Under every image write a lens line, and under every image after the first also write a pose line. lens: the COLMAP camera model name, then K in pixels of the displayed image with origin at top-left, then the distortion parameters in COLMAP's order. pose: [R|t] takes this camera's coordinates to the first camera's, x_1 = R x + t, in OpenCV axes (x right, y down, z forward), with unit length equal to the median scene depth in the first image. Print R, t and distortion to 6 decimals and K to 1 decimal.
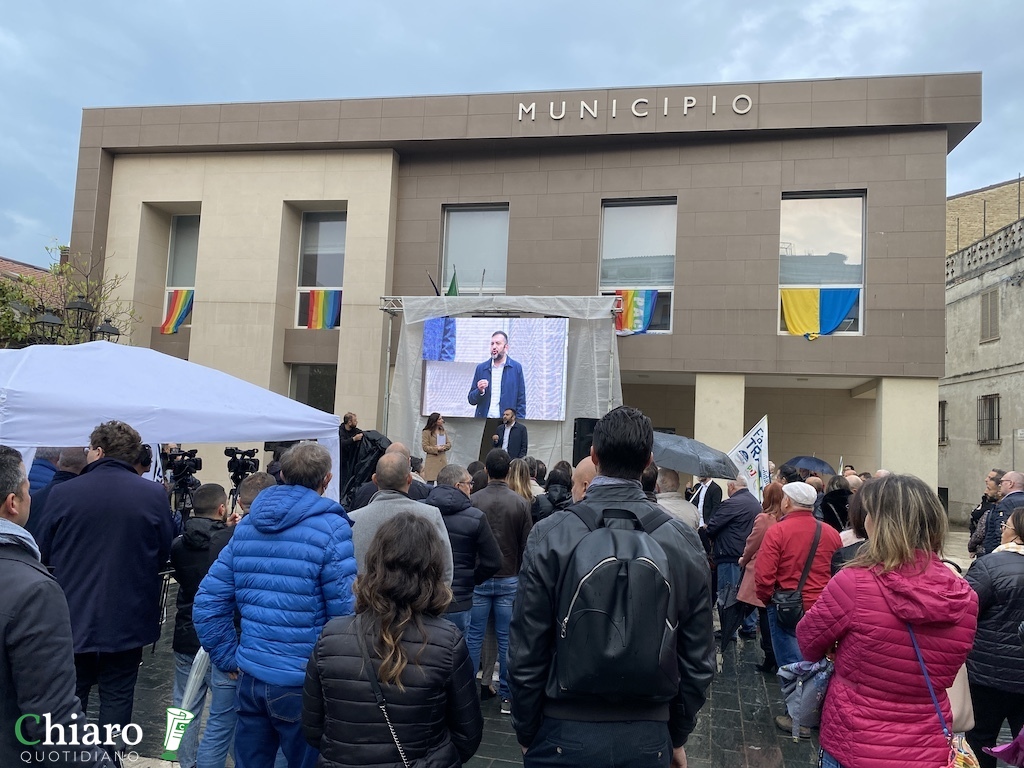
lens RADIAL K [[939.1, 0, 596.0], [0, 939.1, 385.0], [0, 0, 1]] dist [-0.006835, -0.016604]
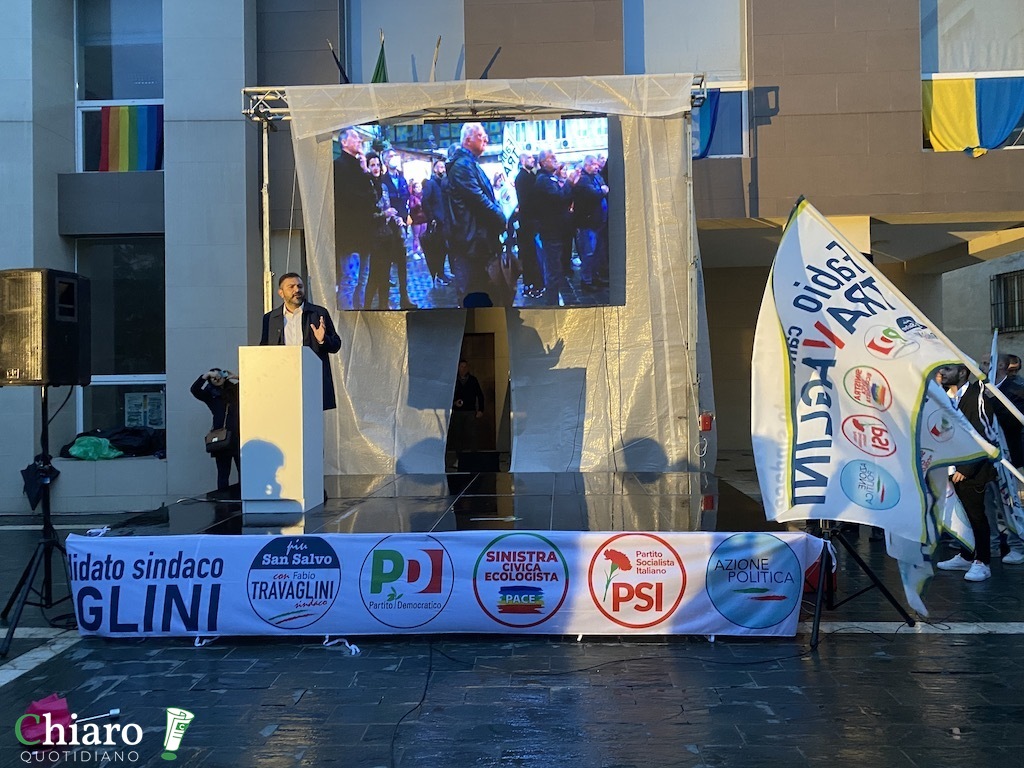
lens RADIAL K [[746.7, 0, 536.9], [0, 746.7, 380.5], [0, 0, 1]] dist [0.005274, -0.033042]
pose [[0.979825, -0.062751, 0.189751, -0.148278], [0.049062, 0.995900, 0.076004, 0.042307], [-0.193743, -0.065161, 0.978886, 0.518125]]
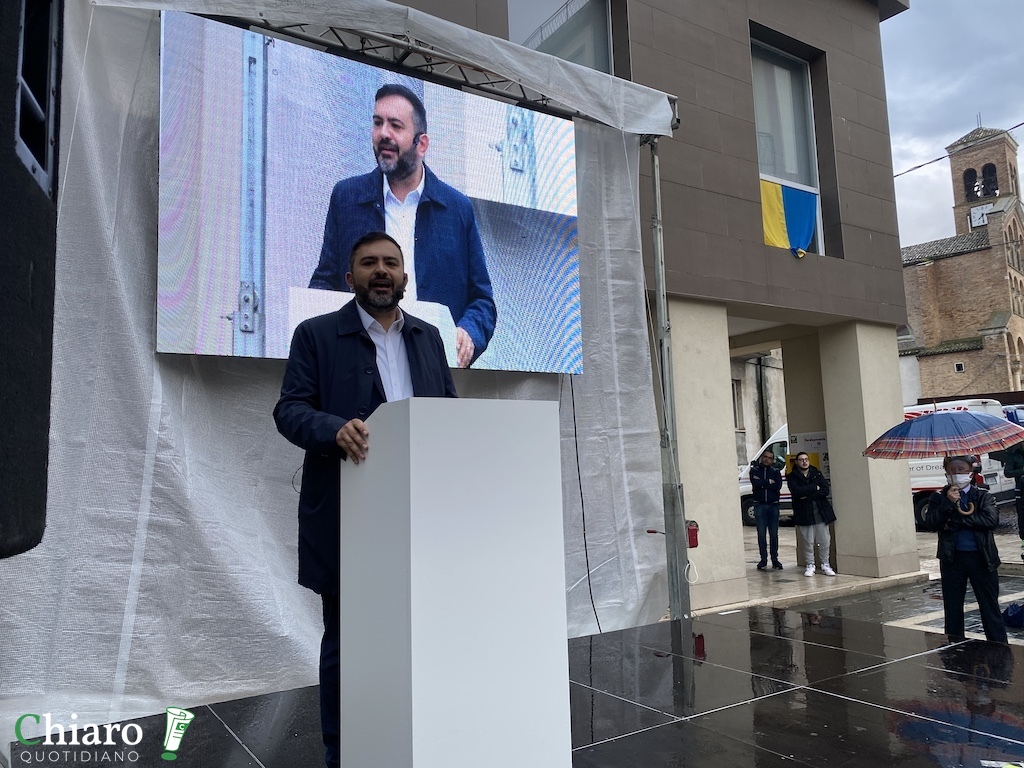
lens RADIAL K [[769.2, 0, 512.0], [0, 769.2, 384.0], [0, 0, 1]] dist [0.006922, -0.001378]
pose [[0.690845, 0.010229, 0.722930, -0.260039], [0.012731, 0.999573, -0.026309, 0.045425], [-0.722891, 0.027379, 0.690420, 0.725070]]
